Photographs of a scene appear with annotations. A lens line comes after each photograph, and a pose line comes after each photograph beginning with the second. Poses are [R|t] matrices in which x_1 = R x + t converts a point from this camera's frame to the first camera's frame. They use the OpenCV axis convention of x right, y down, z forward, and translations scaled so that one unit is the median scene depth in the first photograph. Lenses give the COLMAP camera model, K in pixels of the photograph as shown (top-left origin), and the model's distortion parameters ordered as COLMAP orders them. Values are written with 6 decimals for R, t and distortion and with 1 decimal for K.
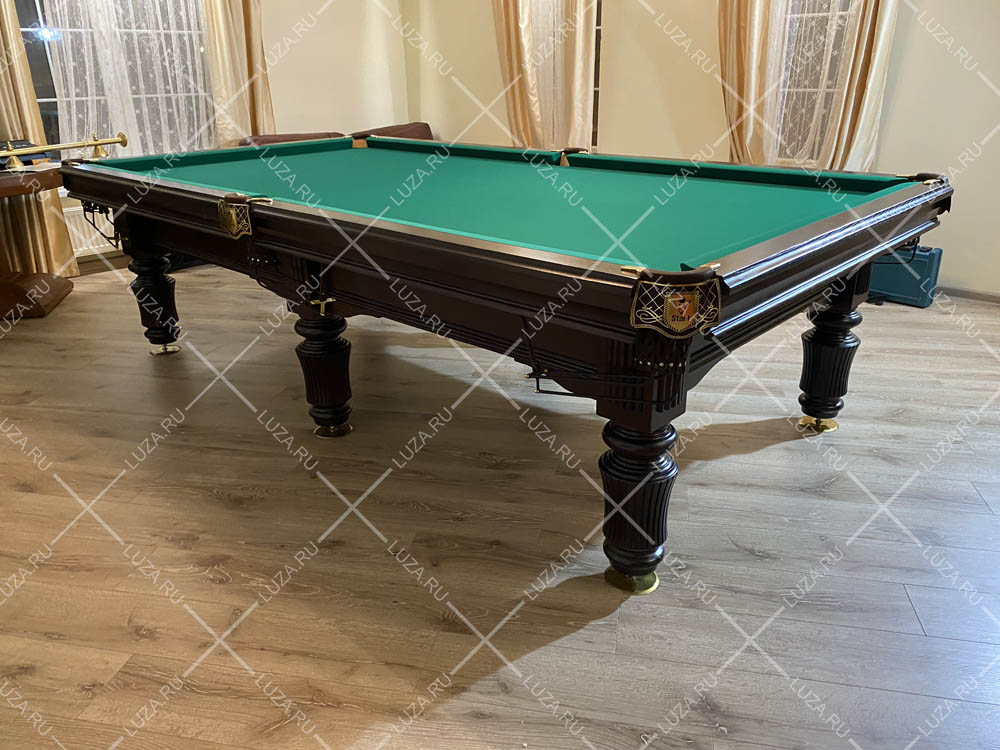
lens RADIAL K [[765.1, 0, 503.5], [0, 765.1, 371.3], [0, 0, 1]] dist [0.013739, -0.003894]
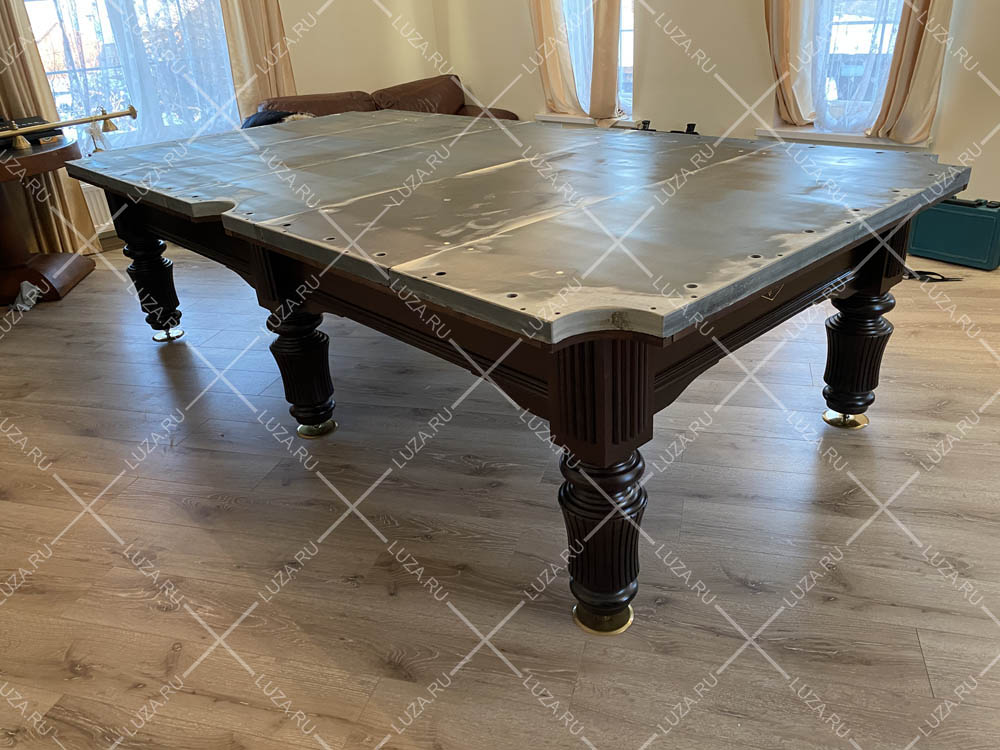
lens RADIAL K [[765.1, 0, 503.5], [0, 765.1, 371.3], [0, 0, 1]] dist [0.013739, -0.003894]
pose [[0.995827, -0.008976, -0.090816, 0.102055], [0.015505, 0.997324, 0.071443, -0.061679], [0.089932, -0.072553, 0.993302, 0.085606]]
